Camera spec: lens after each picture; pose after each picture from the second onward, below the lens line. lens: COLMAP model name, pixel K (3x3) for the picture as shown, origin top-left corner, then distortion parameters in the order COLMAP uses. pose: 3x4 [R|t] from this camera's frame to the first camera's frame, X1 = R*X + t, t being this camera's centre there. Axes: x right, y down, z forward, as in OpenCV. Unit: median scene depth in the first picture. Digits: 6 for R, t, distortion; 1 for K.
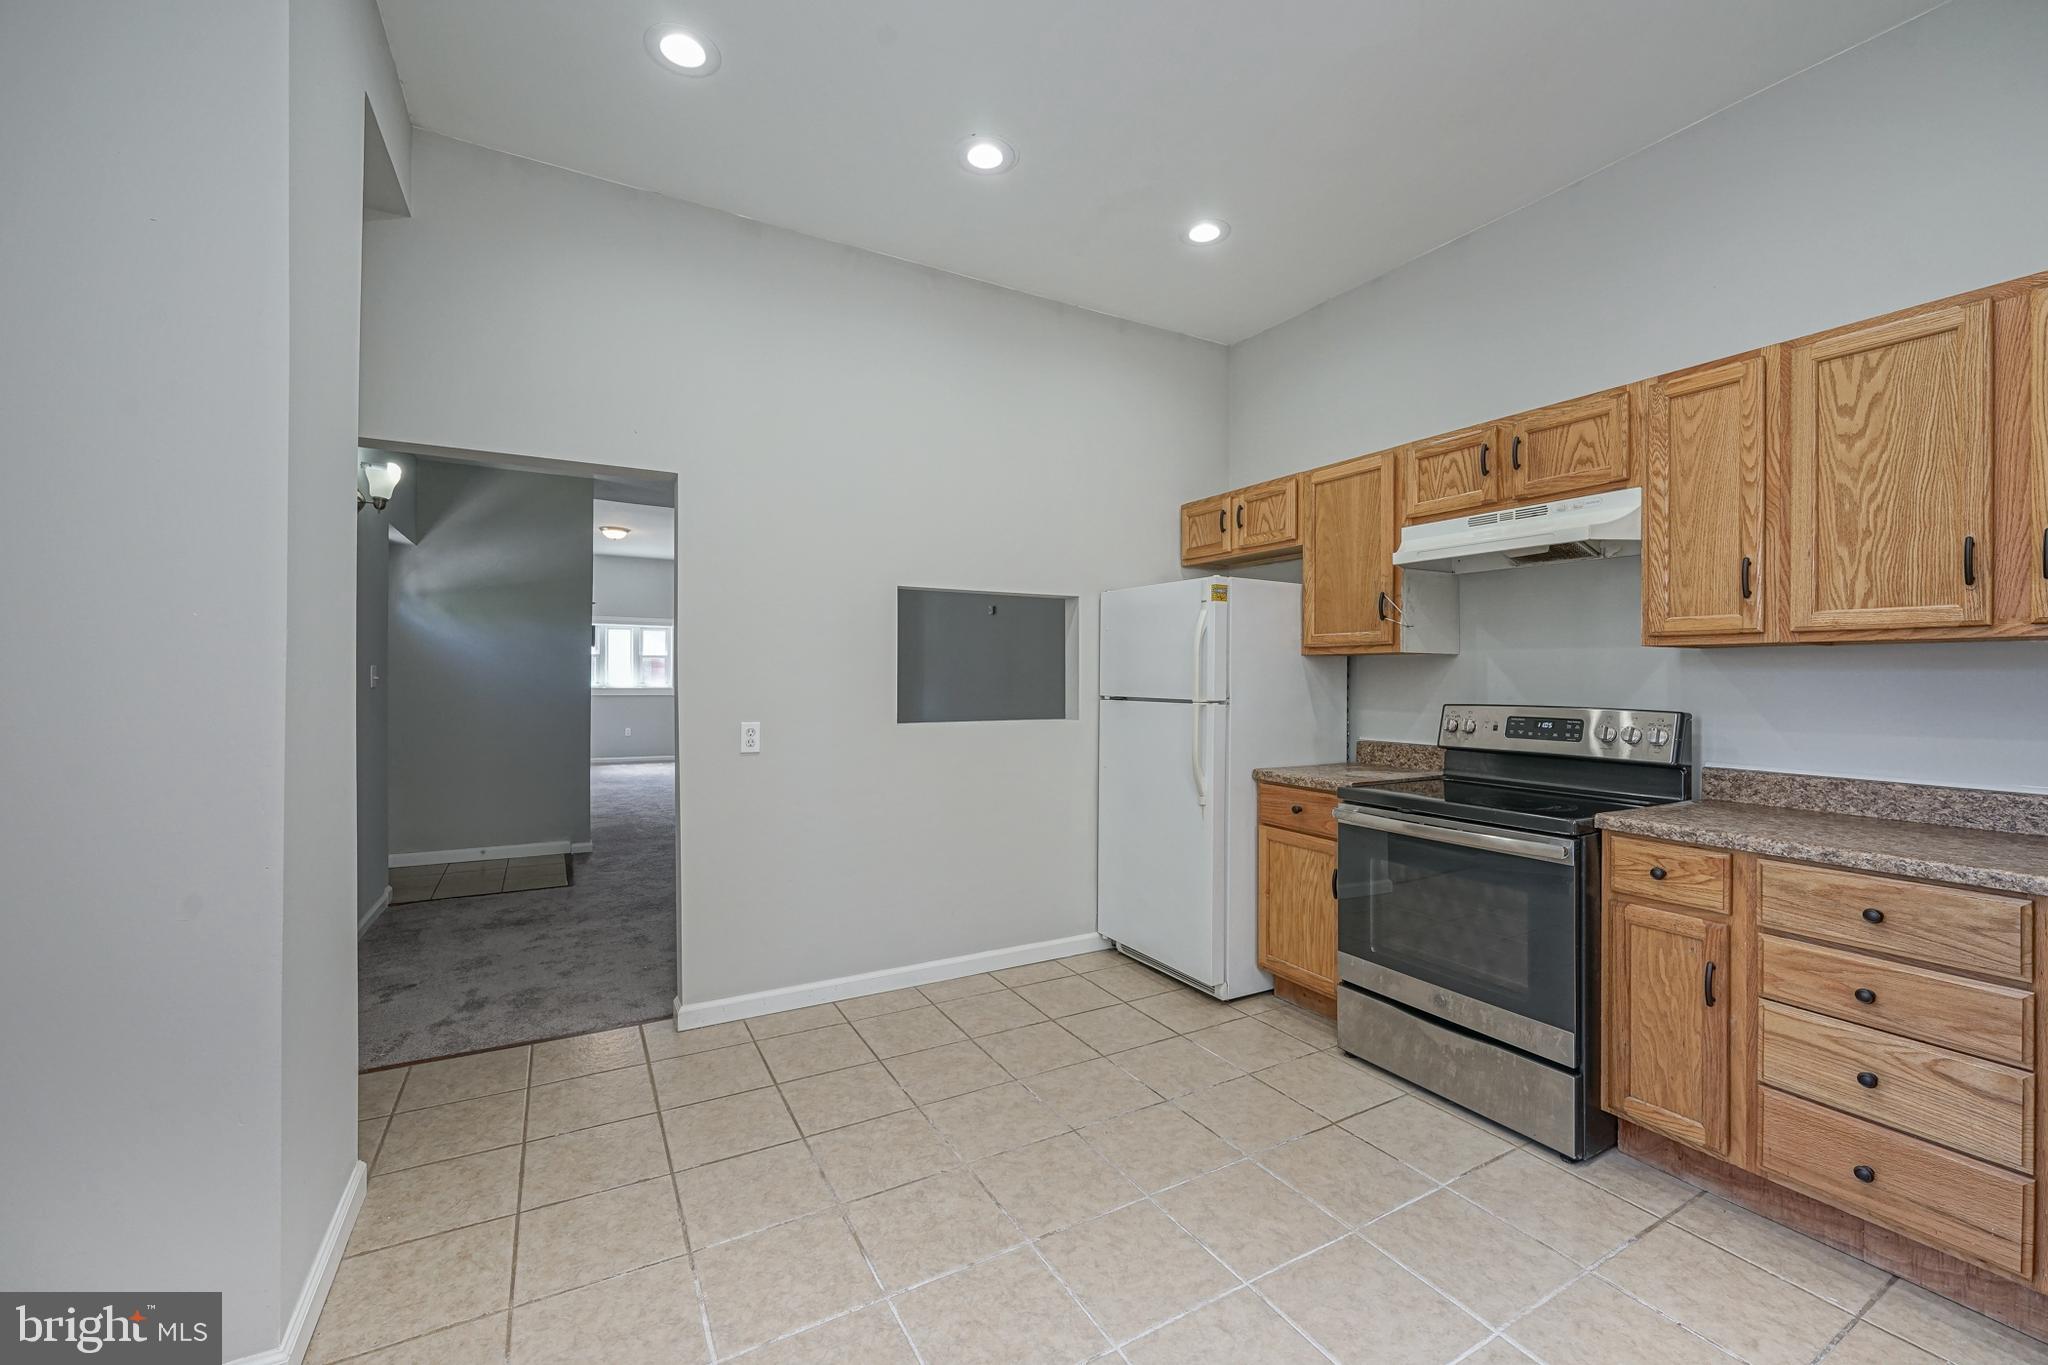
lens RADIAL K [[841.3, 0, 1017.0], [0, 841.3, 678.2], [0, 0, 1]] dist [-0.006988, 0.001840]
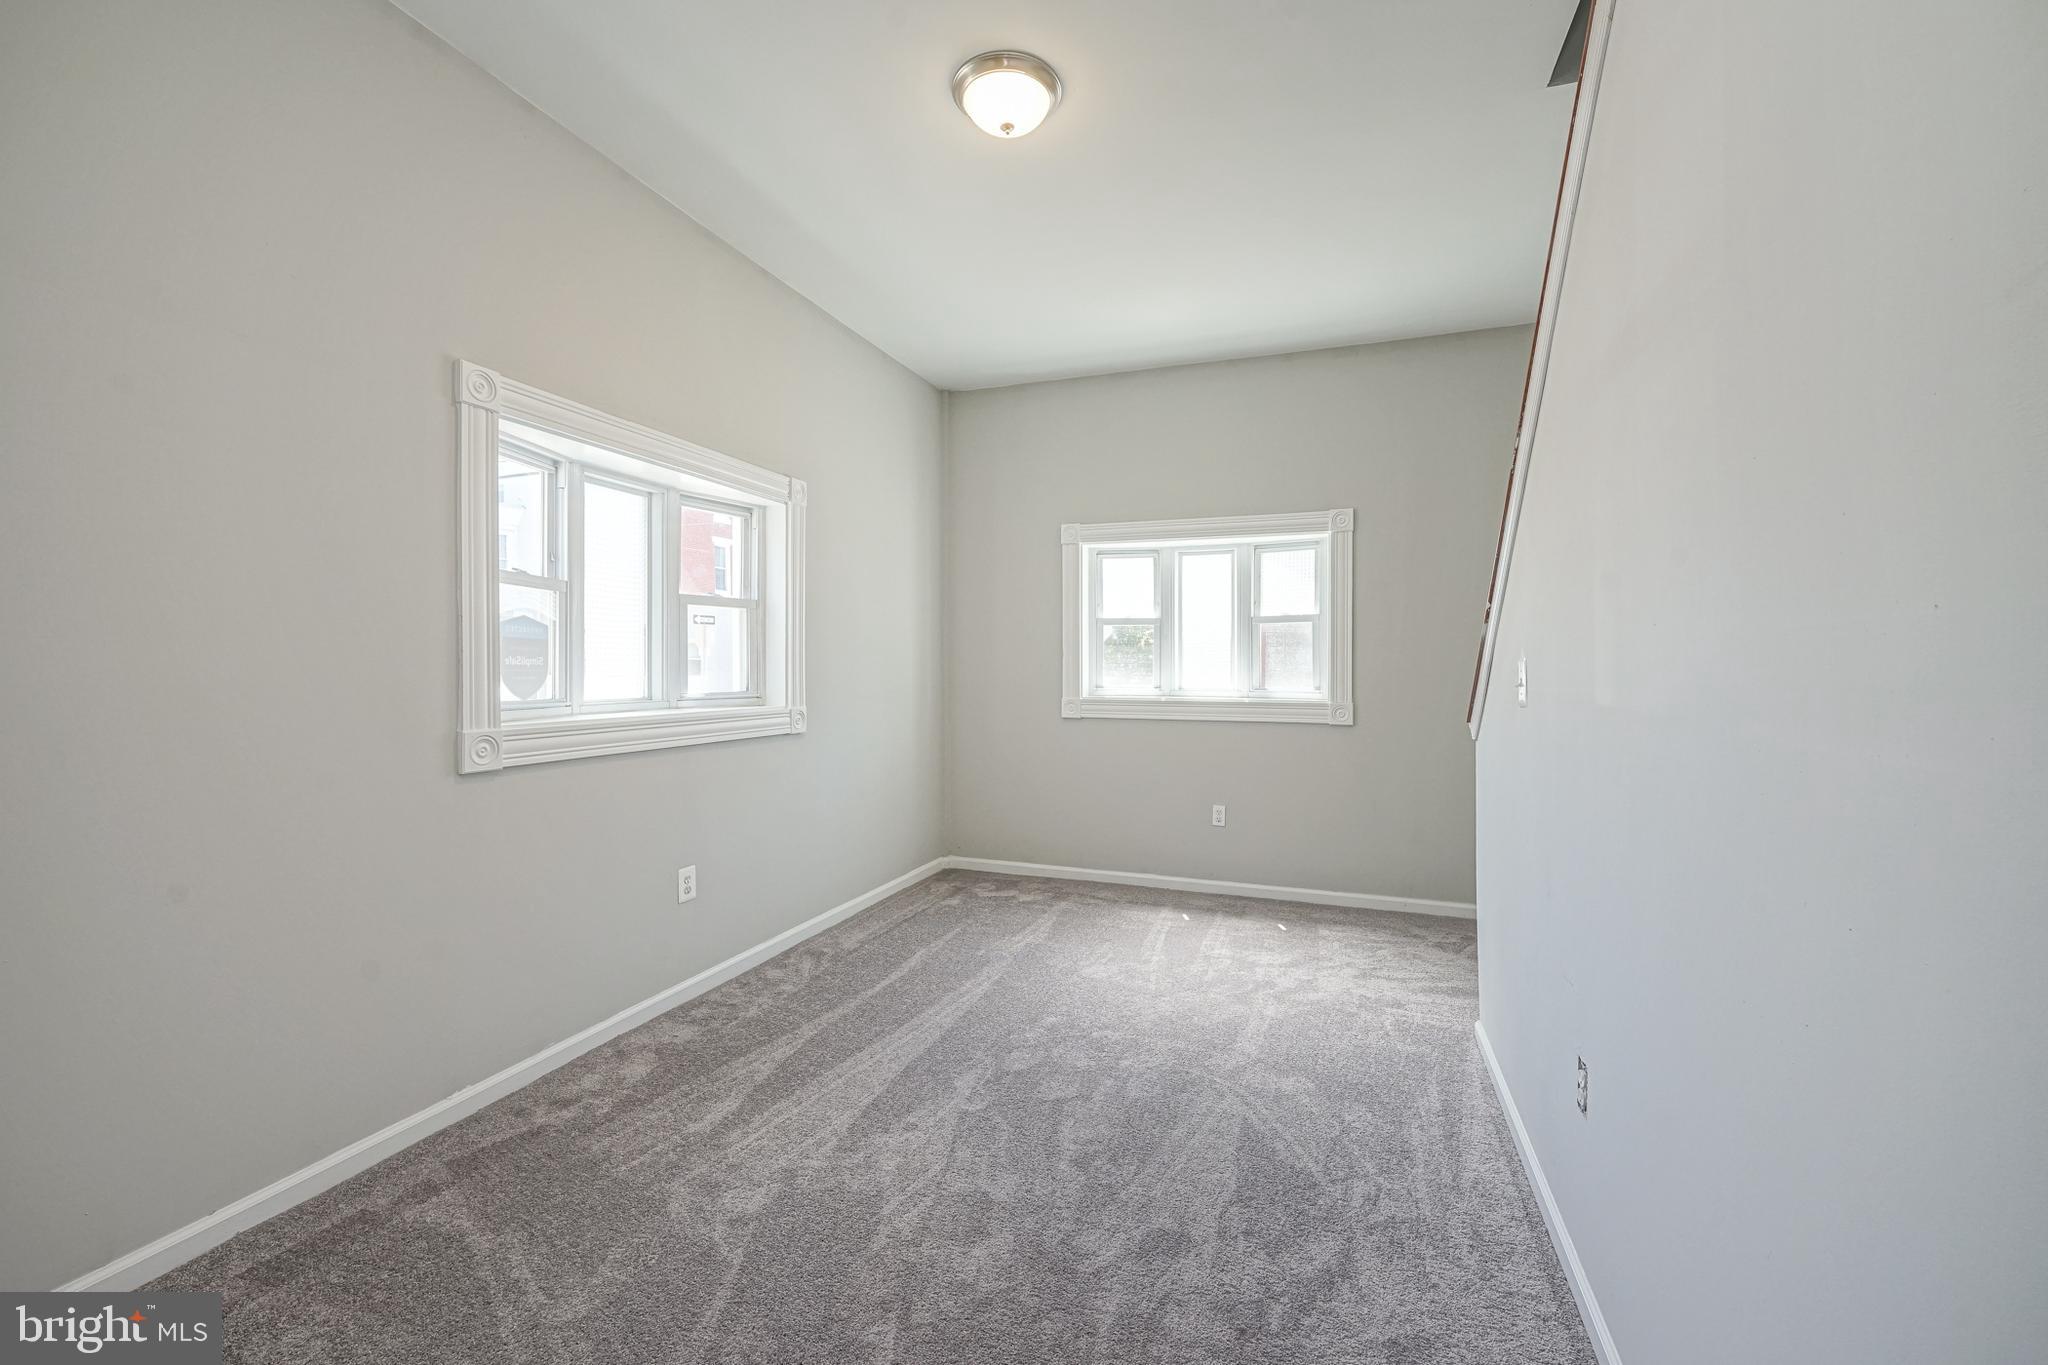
lens RADIAL K [[841.3, 0, 1014.2], [0, 841.3, 674.6], [0, 0, 1]] dist [-0.006988, 0.001840]
pose [[0.659961, -0.003321, -0.751292, -0.227841], [0.000403, 0.999992, -0.004067, 0.001169], [0.751300, 0.002381, 0.659957, 0.657152]]
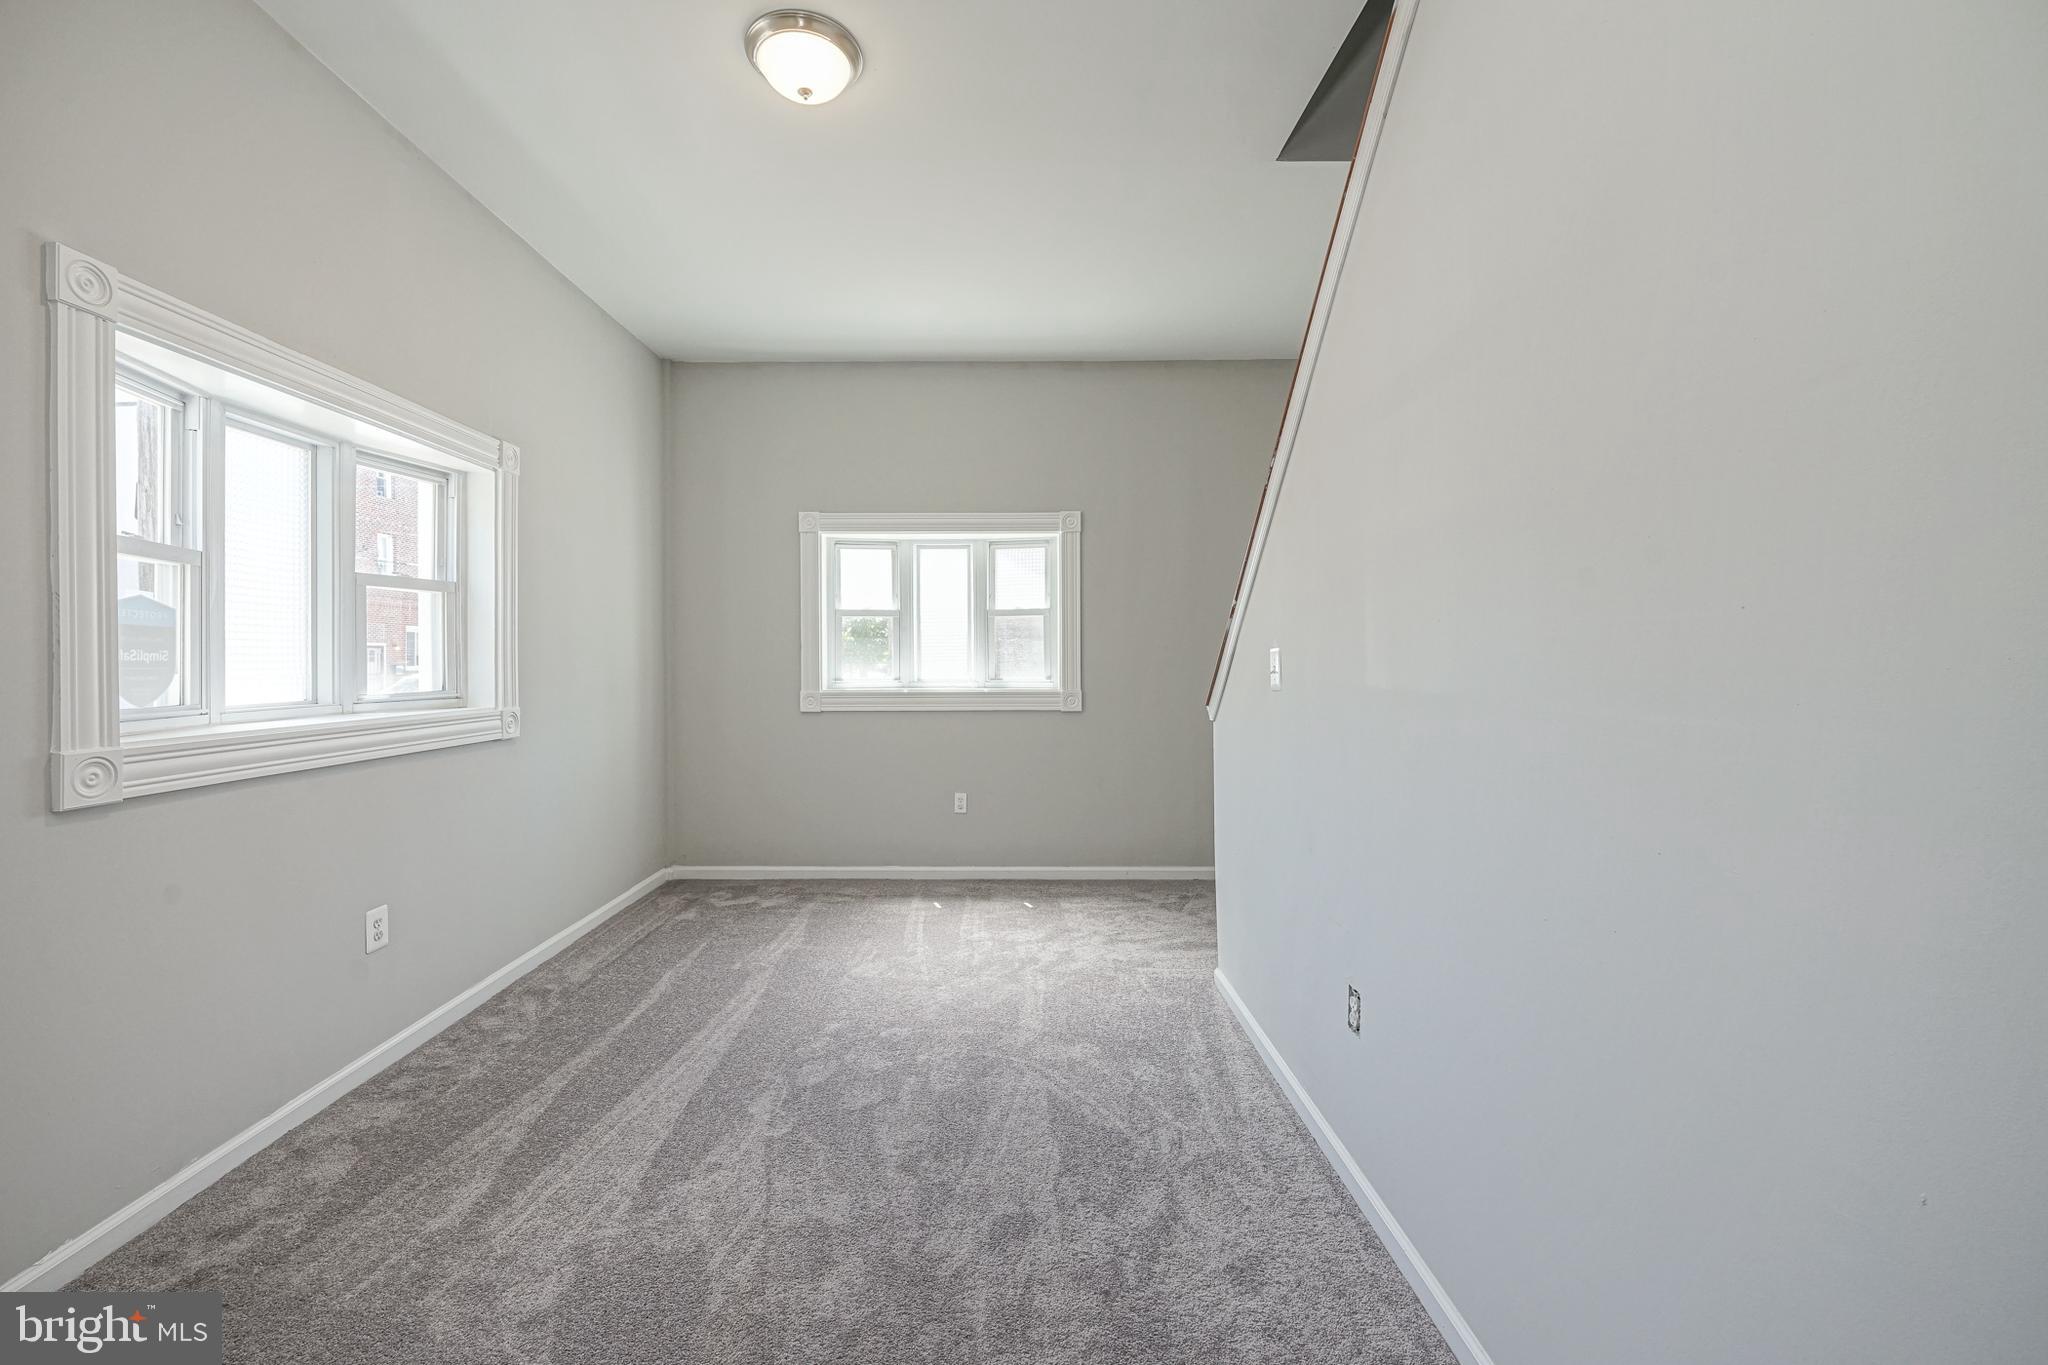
lens RADIAL K [[841.3, 0, 990.8], [0, 841.3, 660.6], [0, 0, 1]] dist [-0.006988, 0.001840]
pose [[0.877251, -0.014677, -0.479807, -0.251787], [0.011521, 0.999888, -0.009522, 0.001113], [0.479893, 0.002825, 0.877323, 0.641660]]
